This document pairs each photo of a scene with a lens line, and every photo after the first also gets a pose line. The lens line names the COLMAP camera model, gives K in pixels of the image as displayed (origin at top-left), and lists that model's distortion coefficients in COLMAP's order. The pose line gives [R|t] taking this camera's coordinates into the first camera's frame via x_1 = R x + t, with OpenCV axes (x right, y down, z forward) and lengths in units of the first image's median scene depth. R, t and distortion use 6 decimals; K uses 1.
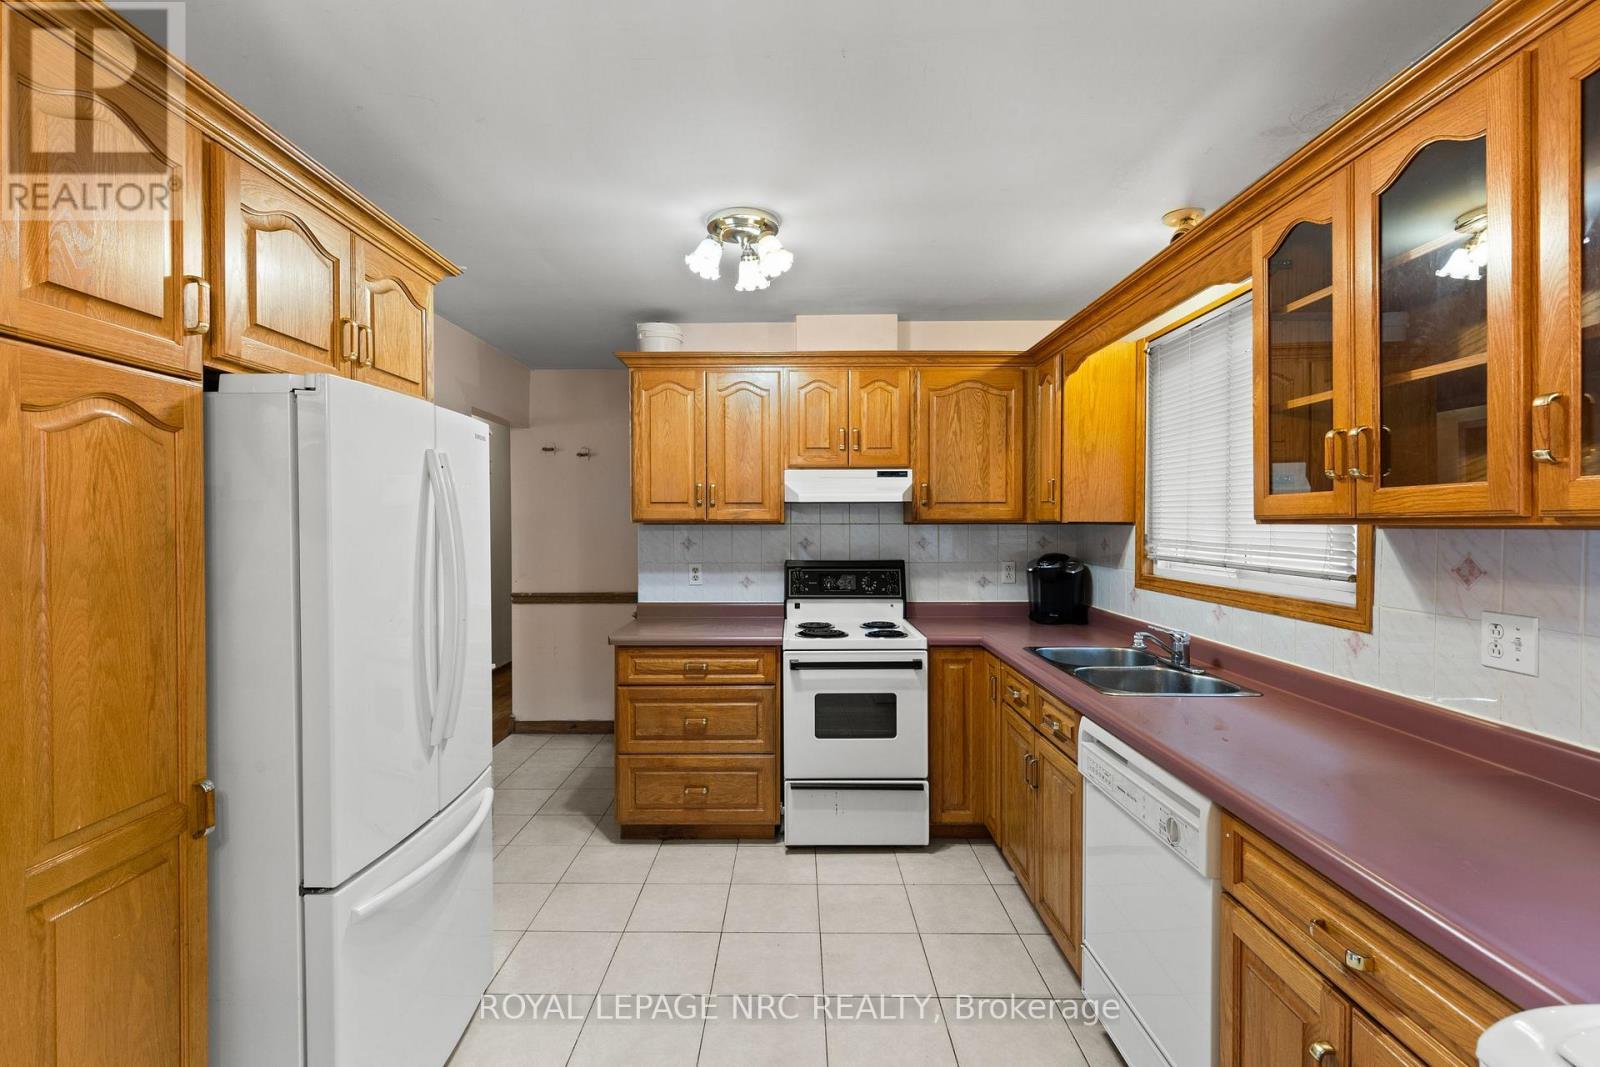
lens RADIAL K [[728.6, 0, 779.4], [0, 728.6, 530.0], [0, 0, 1]] dist [0.003744, -0.000933]
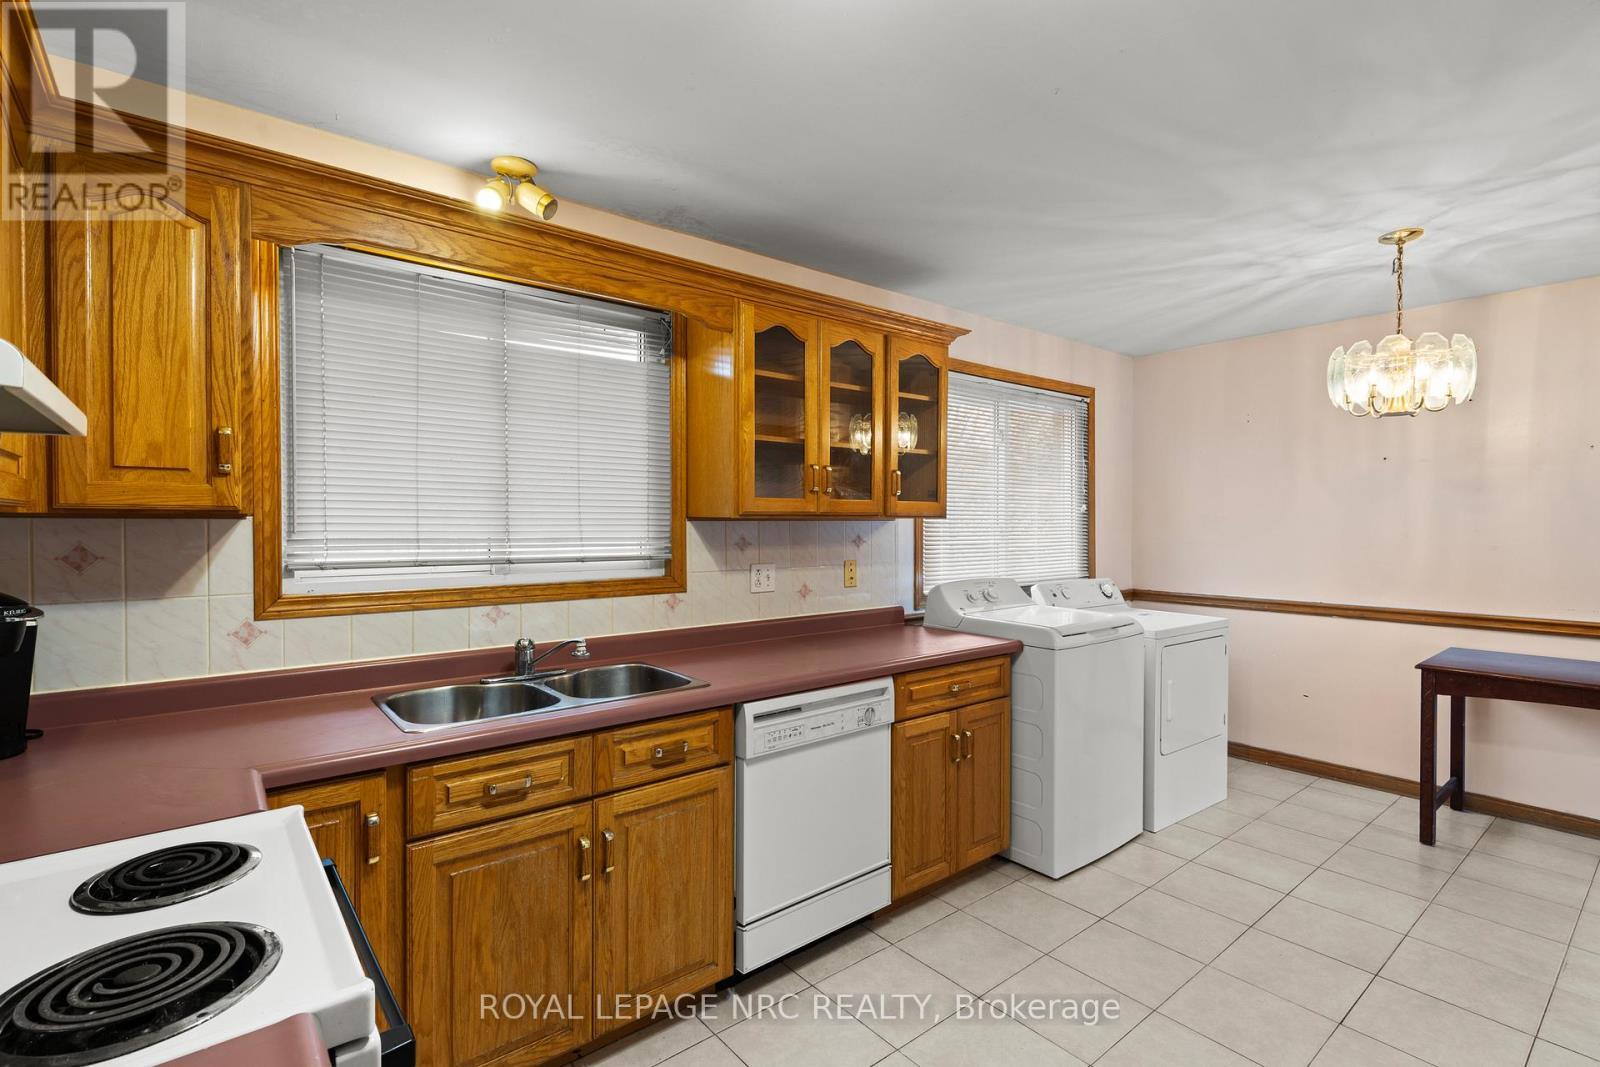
lens RADIAL K [[728.6, 0, 796.3], [0, 728.6, 527.0], [0, 0, 1]] dist [0.003744, -0.000933]
pose [[-0.643363, -0.007669, 0.765523, -0.268439], [0.005474, 0.999878, 0.014617, -0.005686], [-0.765542, 0.013595, -0.643243, 1.042904]]
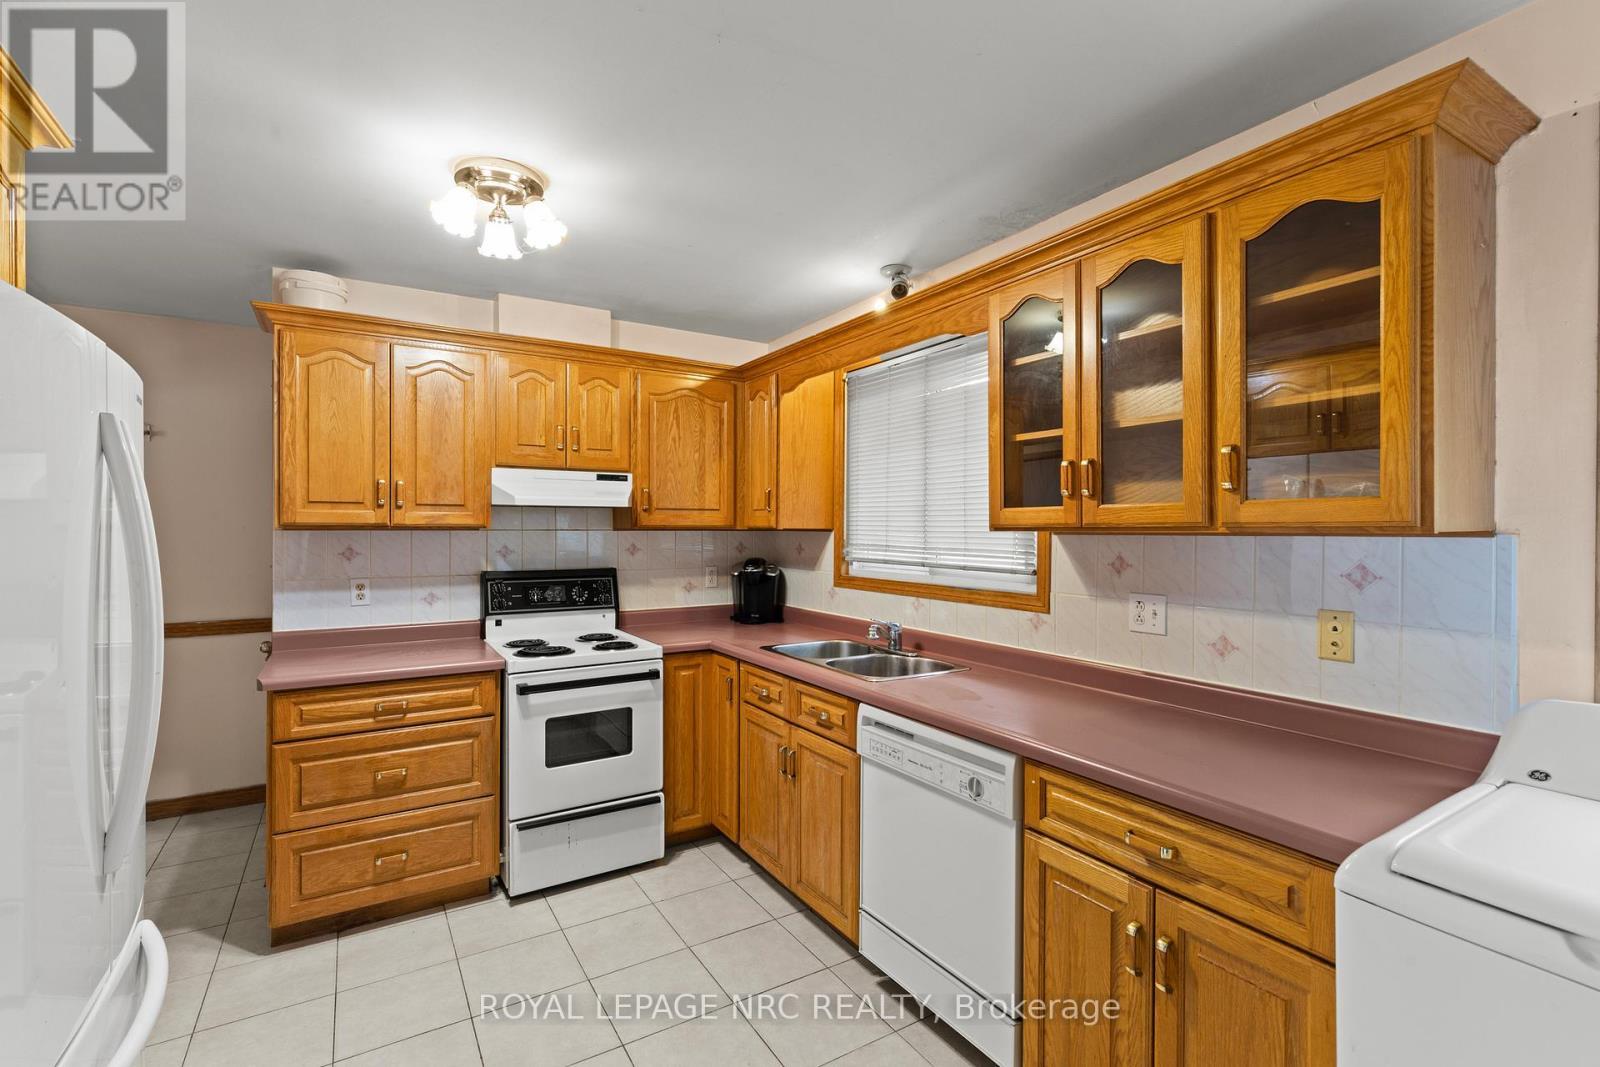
lens RADIAL K [[728.6, 0, 794.8], [0, 728.6, 531.9], [0, 0, 1]] dist [0.003744, -0.000933]
pose [[0.843642, 0.001017, 0.536905, -0.173575], [0.002018, 0.999985, -0.005065, -0.000610], [-0.536902, 0.005357, 0.843627, 0.074230]]
